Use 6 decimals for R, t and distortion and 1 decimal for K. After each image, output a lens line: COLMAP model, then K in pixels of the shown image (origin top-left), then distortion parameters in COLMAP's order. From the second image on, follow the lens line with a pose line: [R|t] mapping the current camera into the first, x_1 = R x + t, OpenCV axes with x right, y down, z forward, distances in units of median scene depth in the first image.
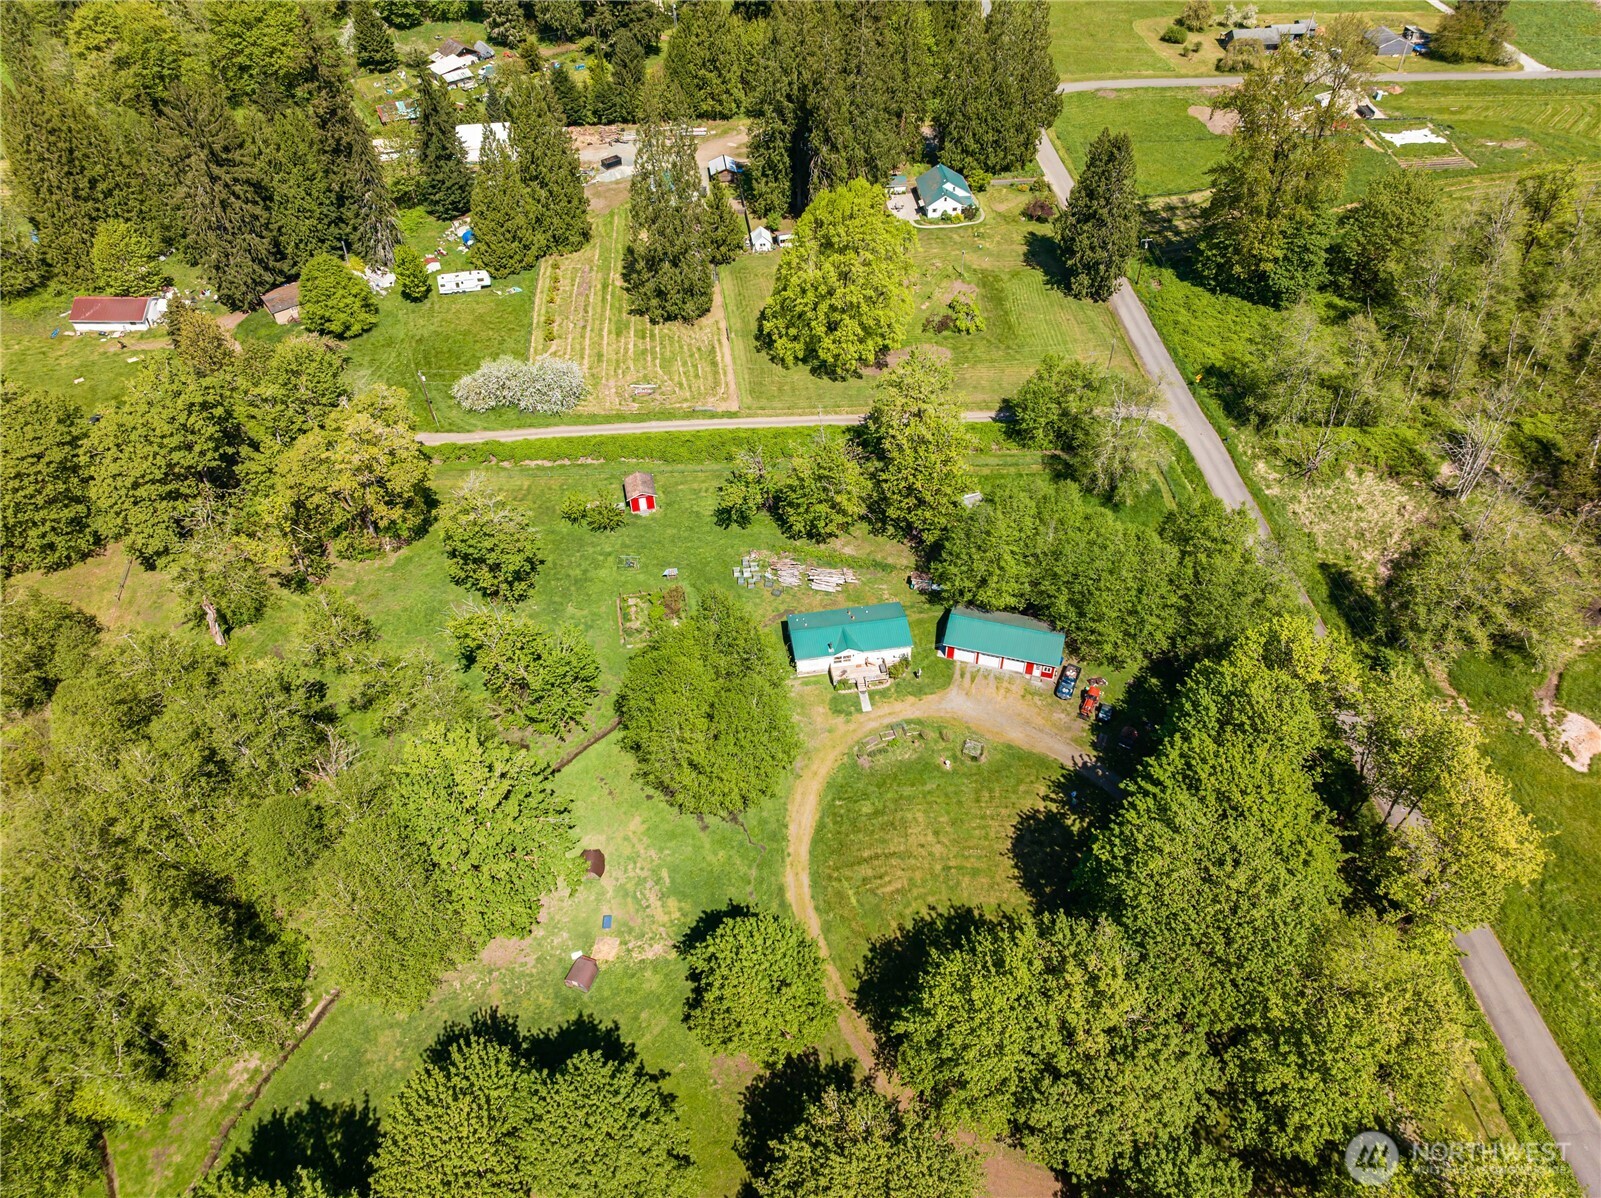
lens RADIAL K [[1116.6, 0, 769.6], [0, 1116.6, 623.1], [0, 0, 1]] dist [-0.051433, 0.027679]
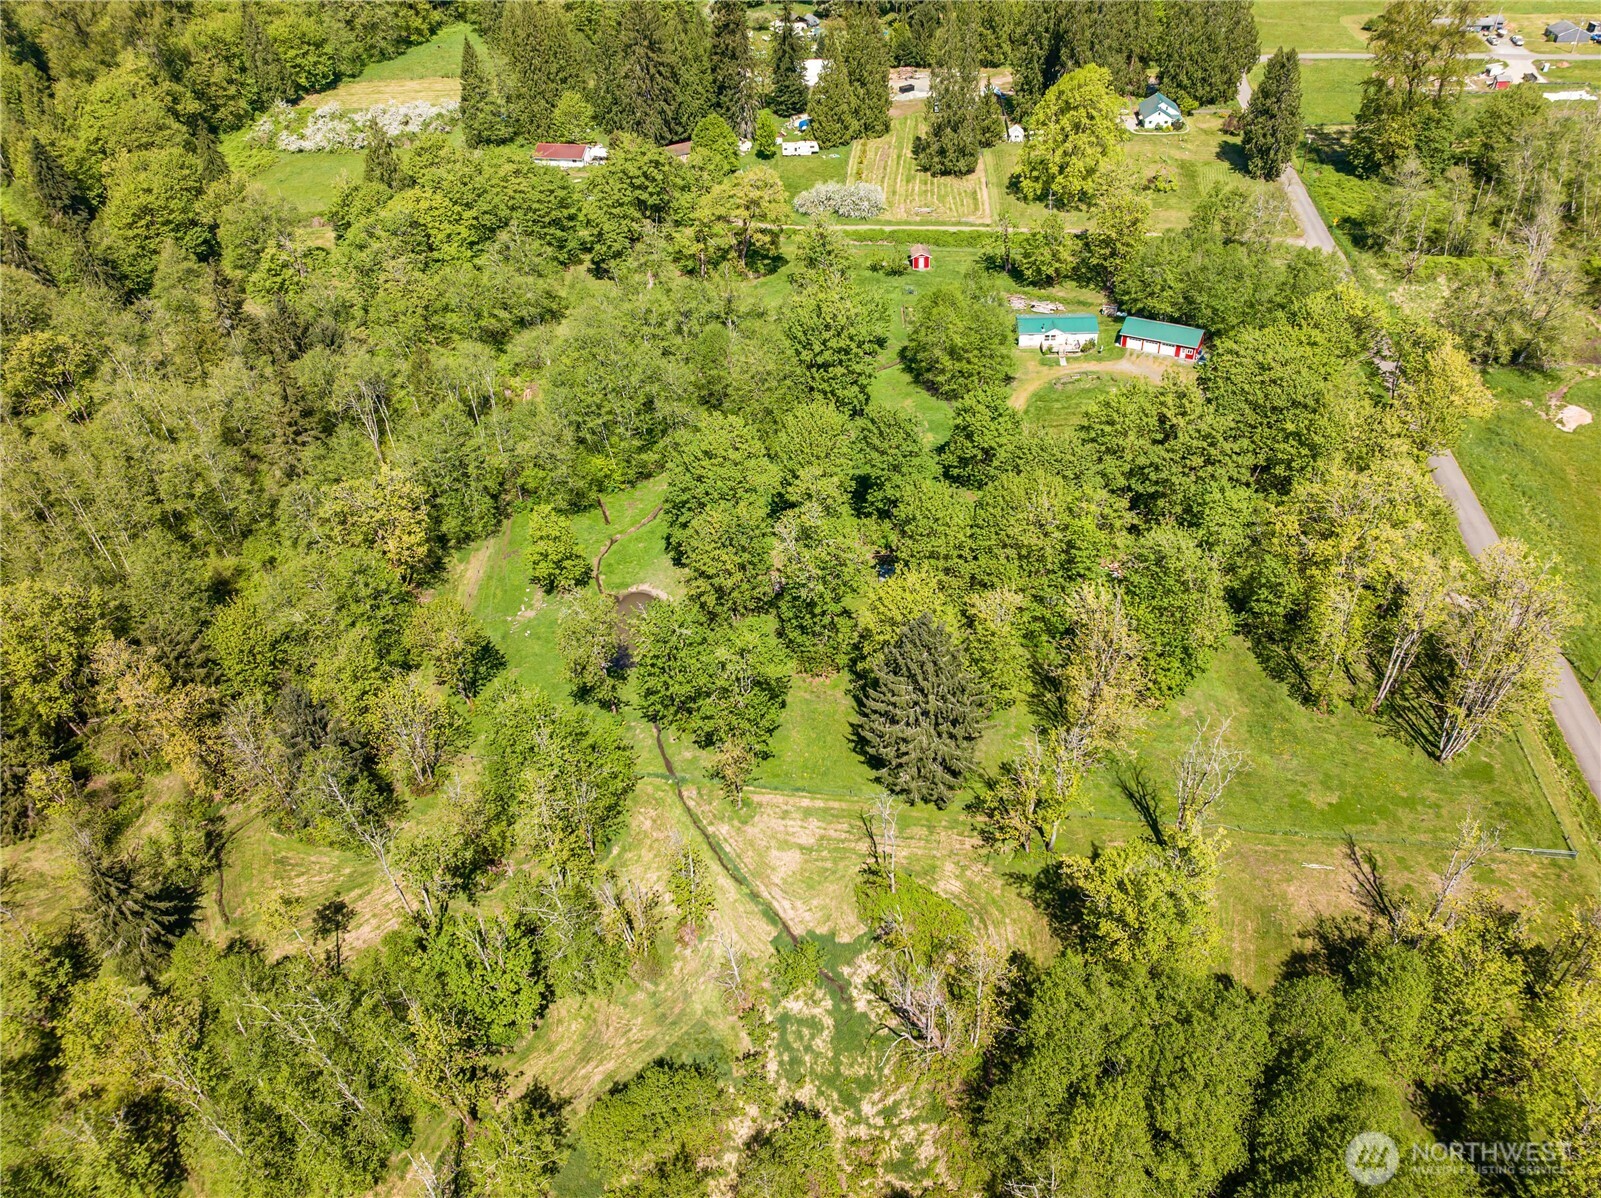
lens RADIAL K [[1116.6, 0, 788.3], [0, 1116.6, 594.8], [0, 0, 1]] dist [-0.051433, 0.027679]
pose [[0.980823, 0.103621, -0.165071, 0.000884], [-0.115440, 0.991272, -0.063670, 0.349399], [0.157033, 0.081505, 0.984224, -0.346264]]
